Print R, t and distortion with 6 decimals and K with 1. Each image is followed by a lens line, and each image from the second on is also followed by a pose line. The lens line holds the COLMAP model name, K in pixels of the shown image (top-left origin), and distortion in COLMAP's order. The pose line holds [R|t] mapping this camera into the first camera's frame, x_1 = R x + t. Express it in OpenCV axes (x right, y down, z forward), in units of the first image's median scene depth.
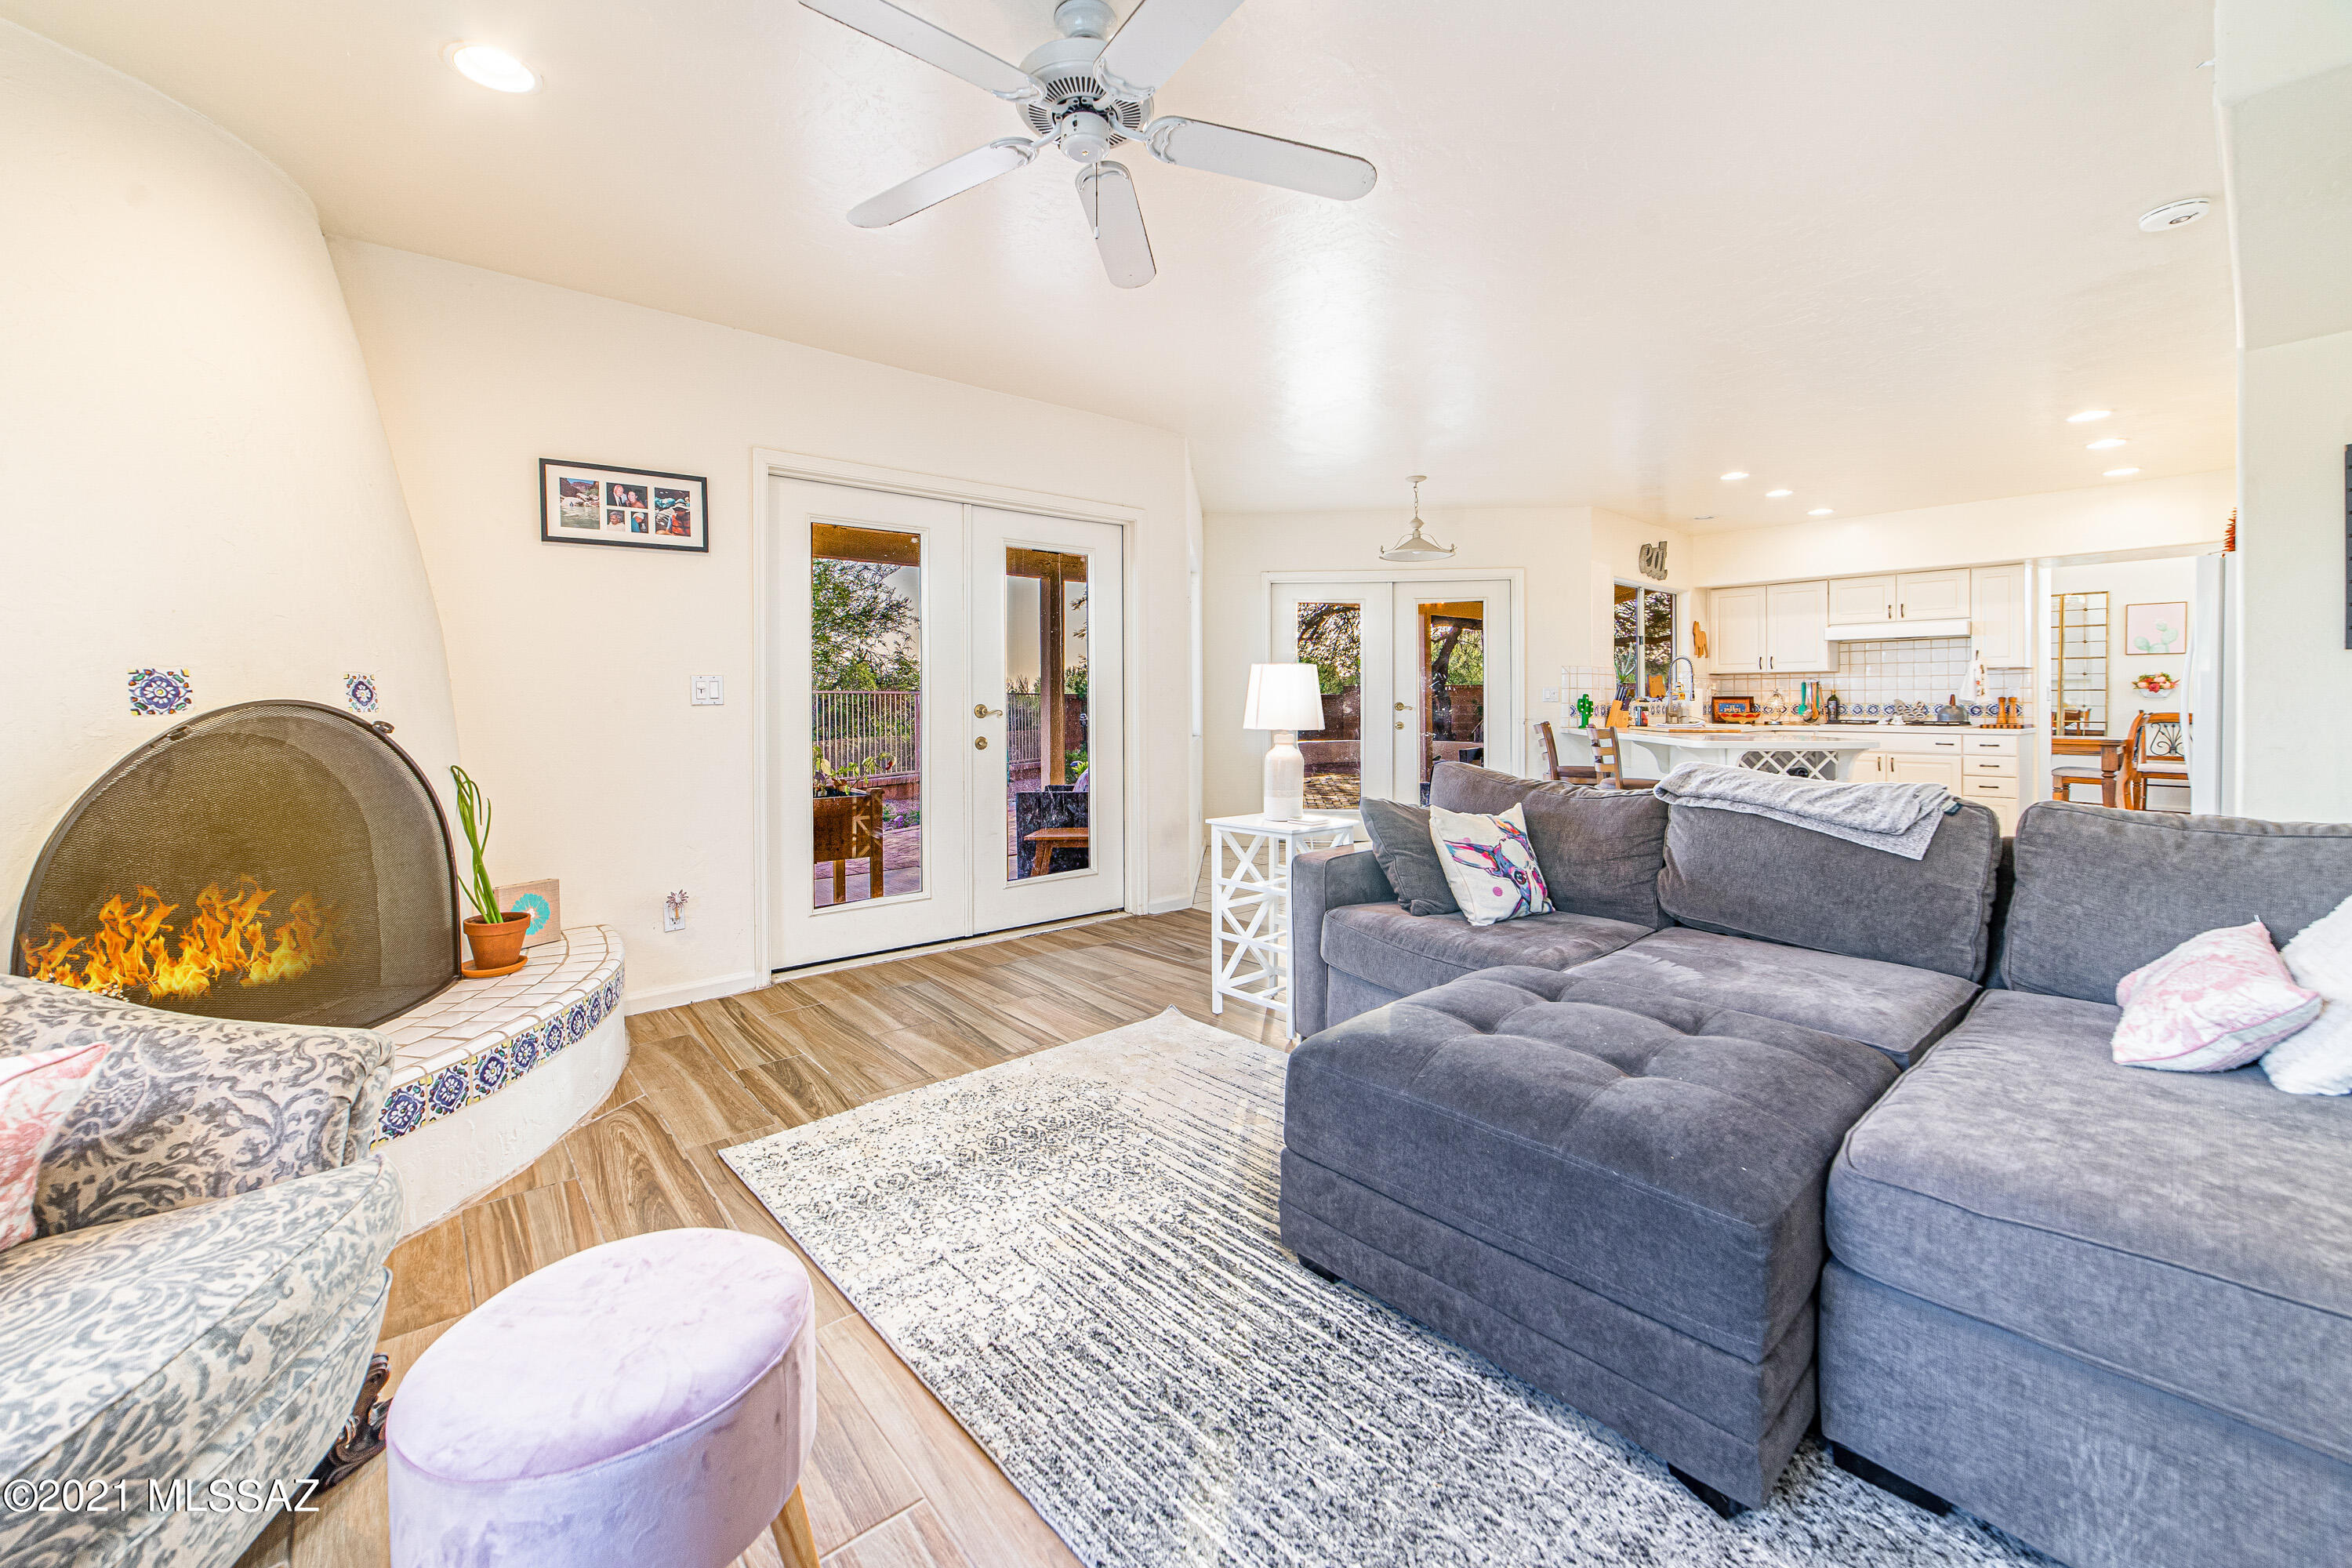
lens RADIAL K [[946.6, 0, 1169.6], [0, 946.6, 697.5], [0, 0, 1]] dist [-0.020789, 0.005557]
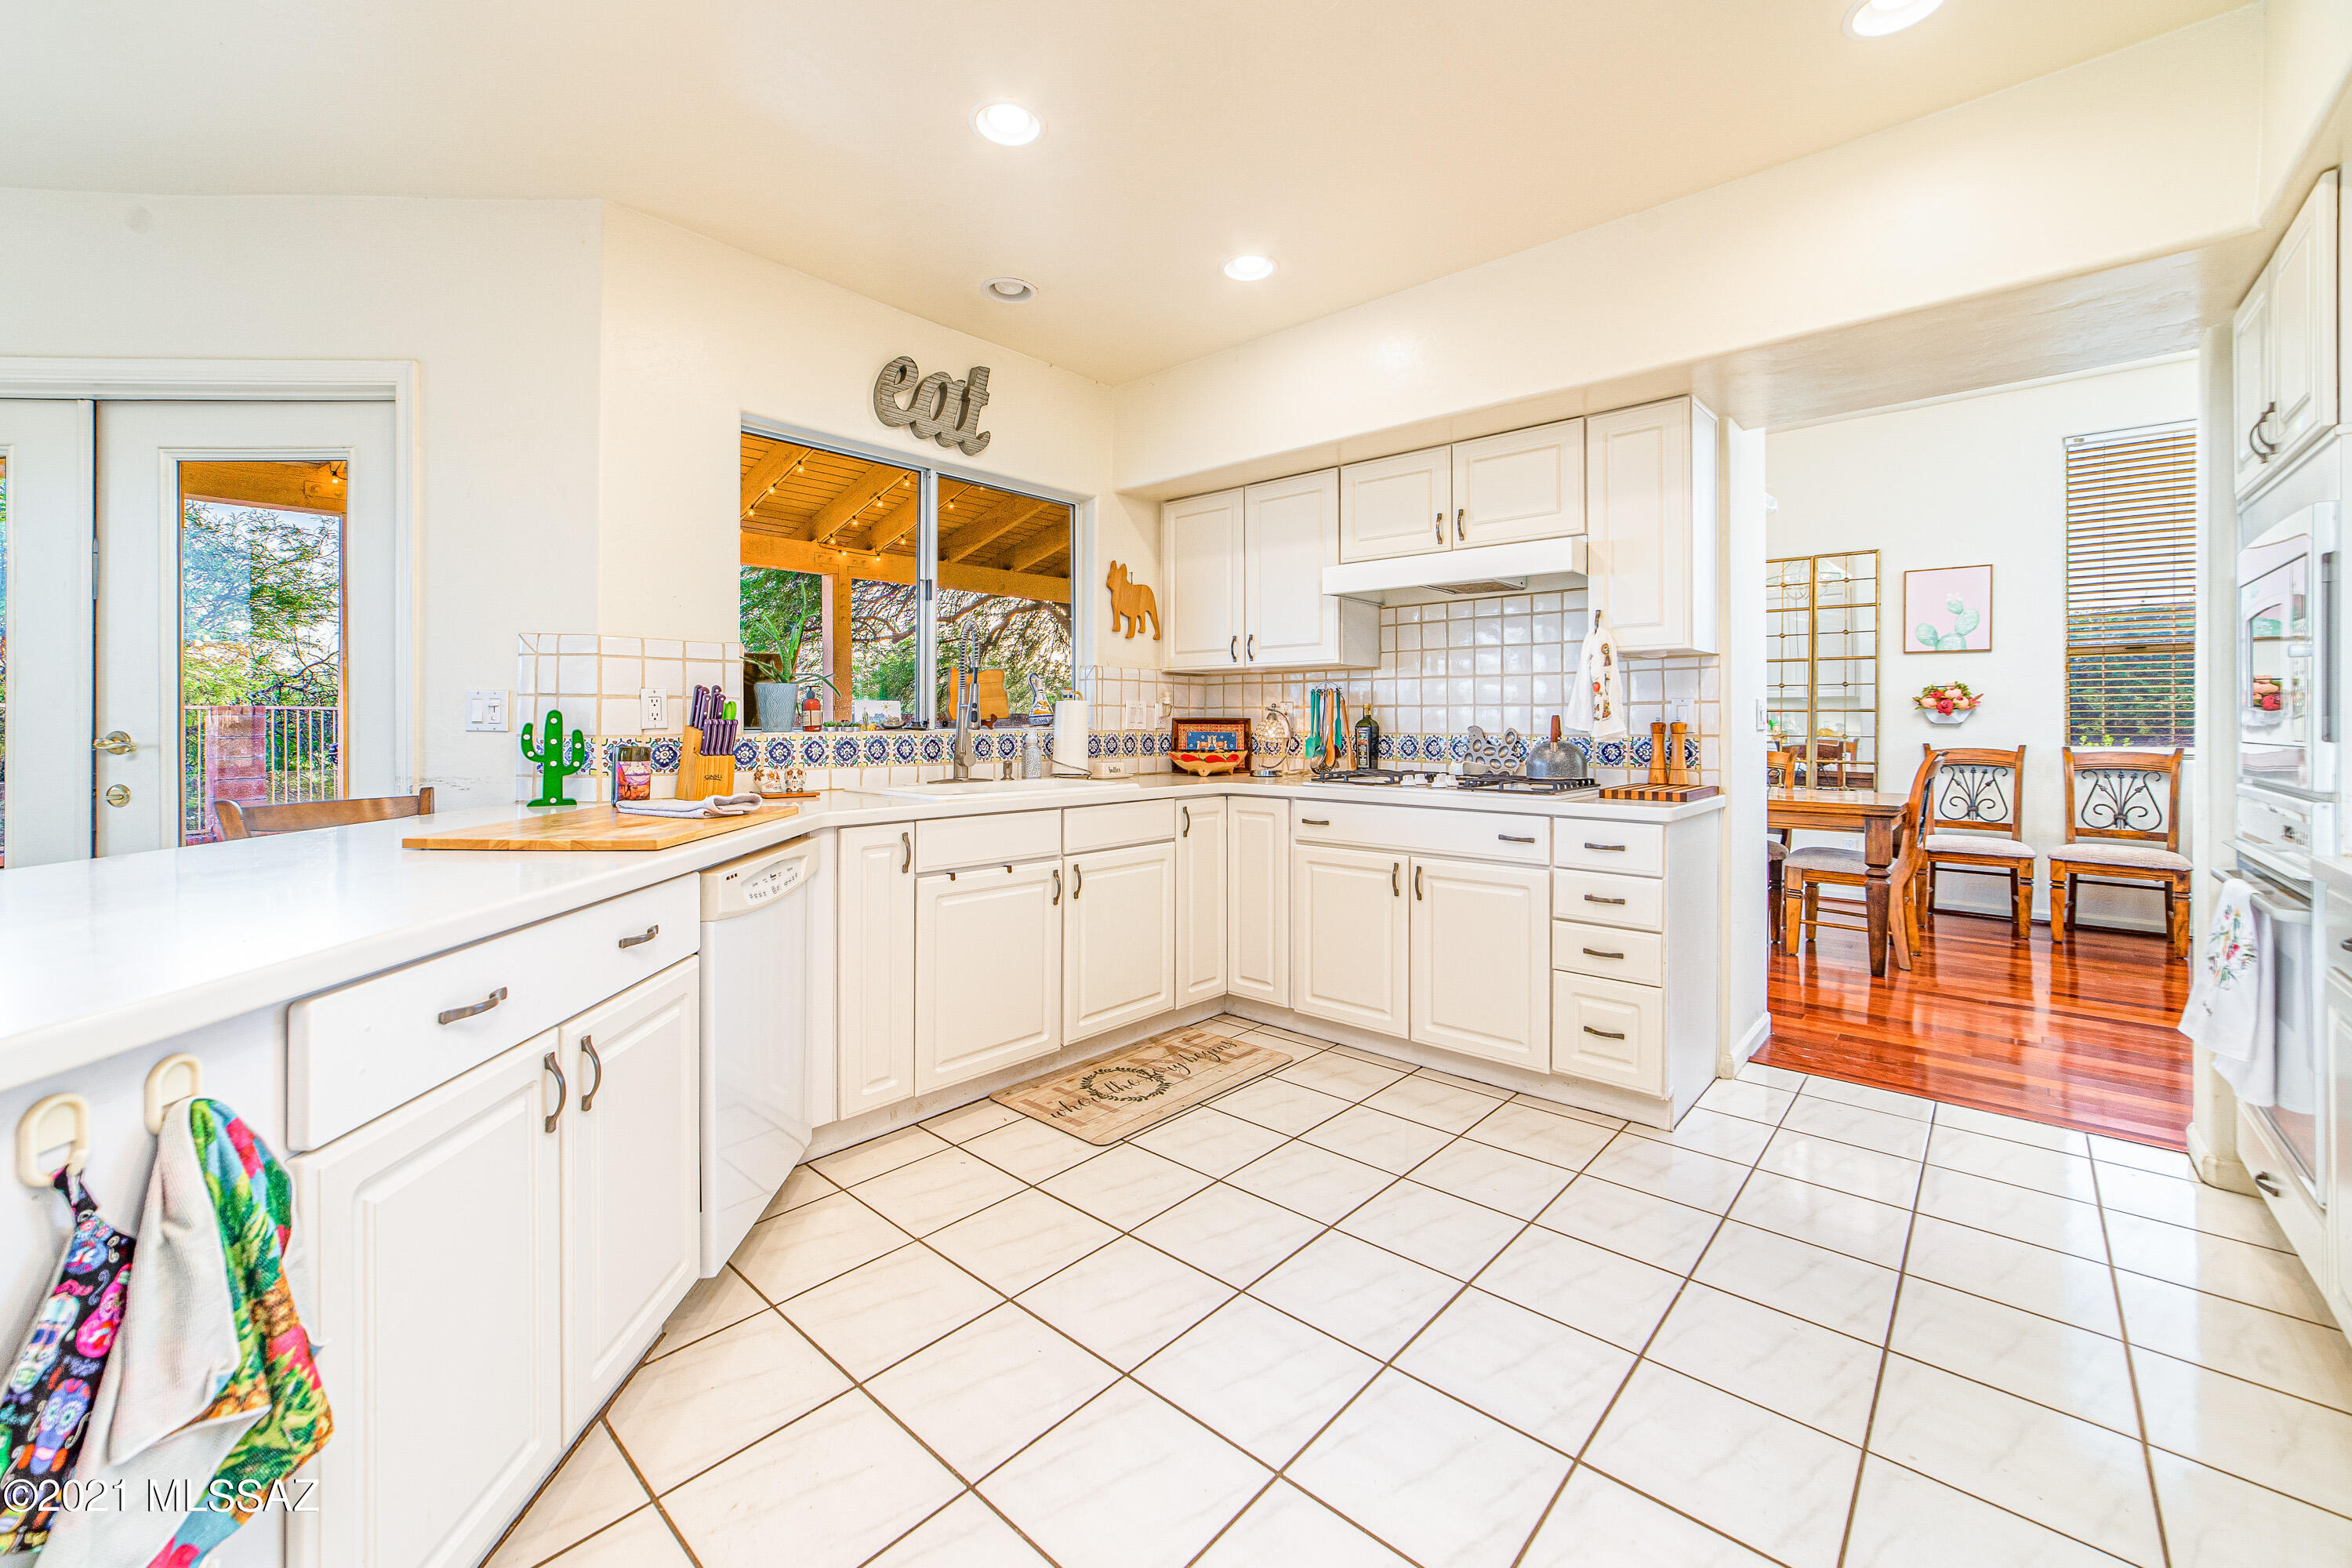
lens RADIAL K [[934.6, 0, 1187.8], [0, 934.6, 718.0], [0, 0, 1]] dist [-0.018163, 0.000039]
pose [[0.989561, 0.004403, 0.144046, 0.549925], [-0.004531, 0.999990, 0.000562, -0.001868], [-0.144042, -0.001209, 0.989571, 0.542683]]
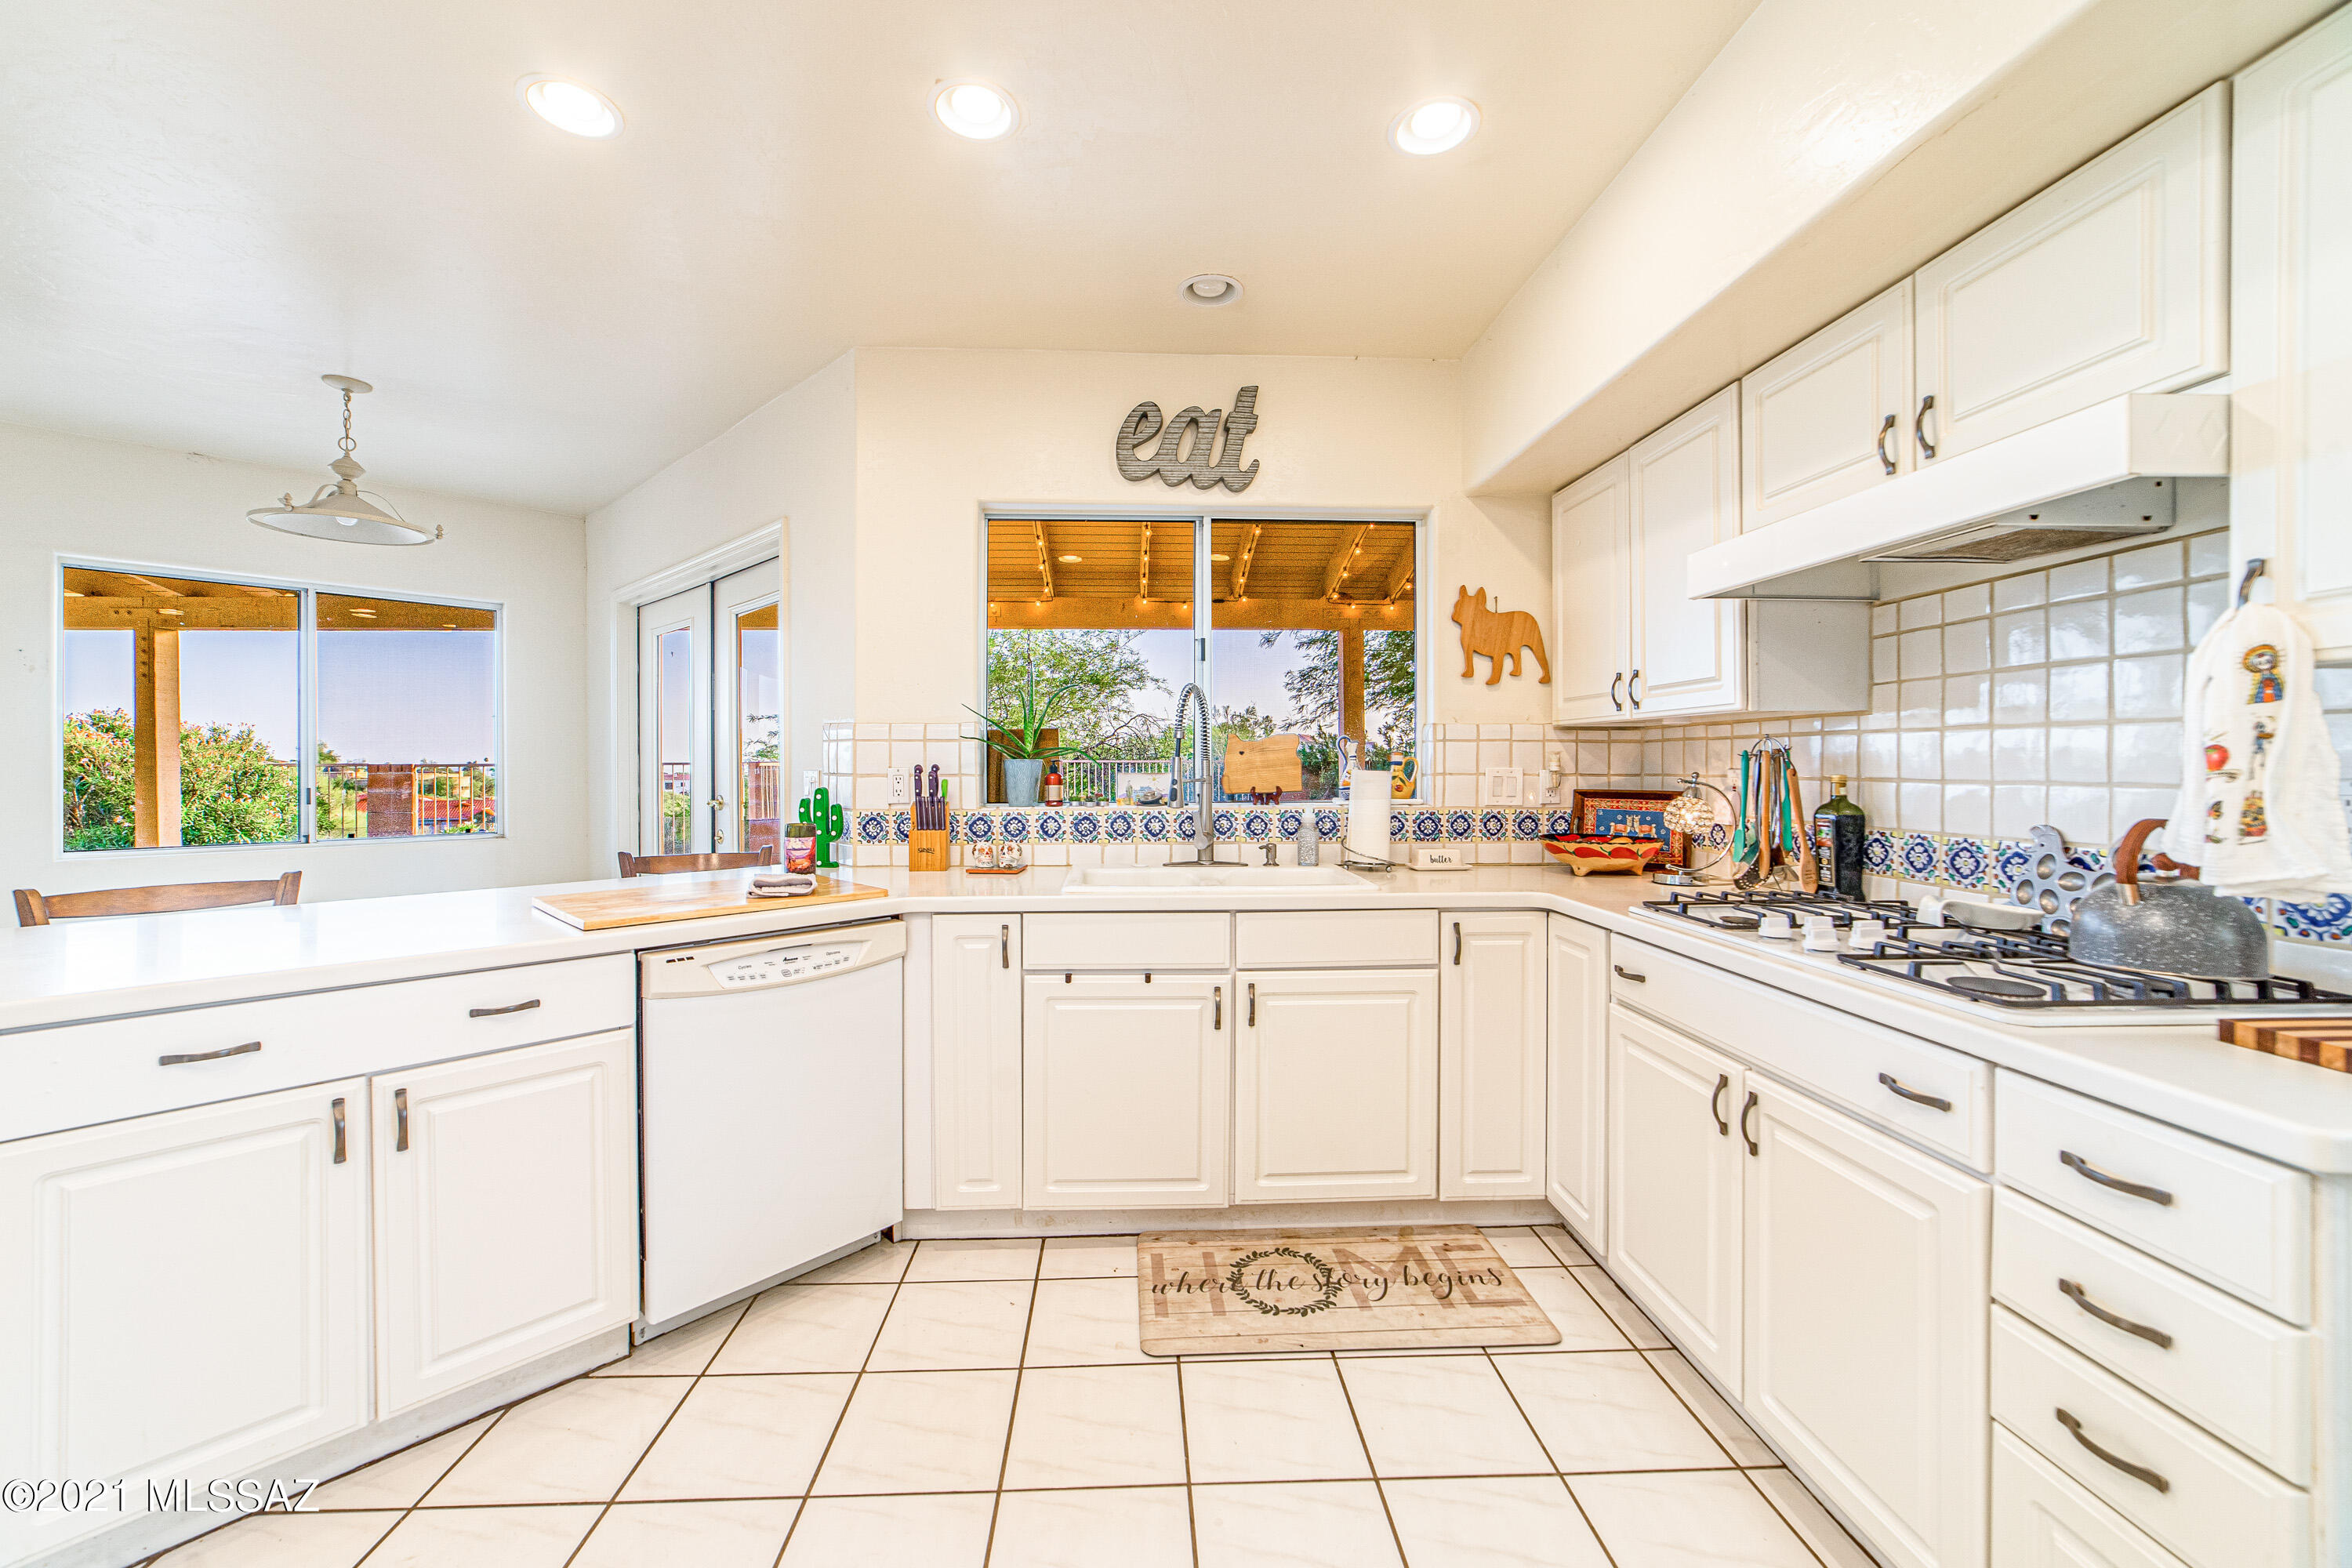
lens RADIAL K [[918.2, 0, 1179.0], [0, 918.2, 769.4], [0, 0, 1]] dist [-0.021290, 0.011514]
pose [[0.795884, 0.005560, -0.605424, 0.717037], [0.001718, 0.999933, 0.011442, -0.014438], [0.605447, -0.010146, 0.795821, 0.671079]]
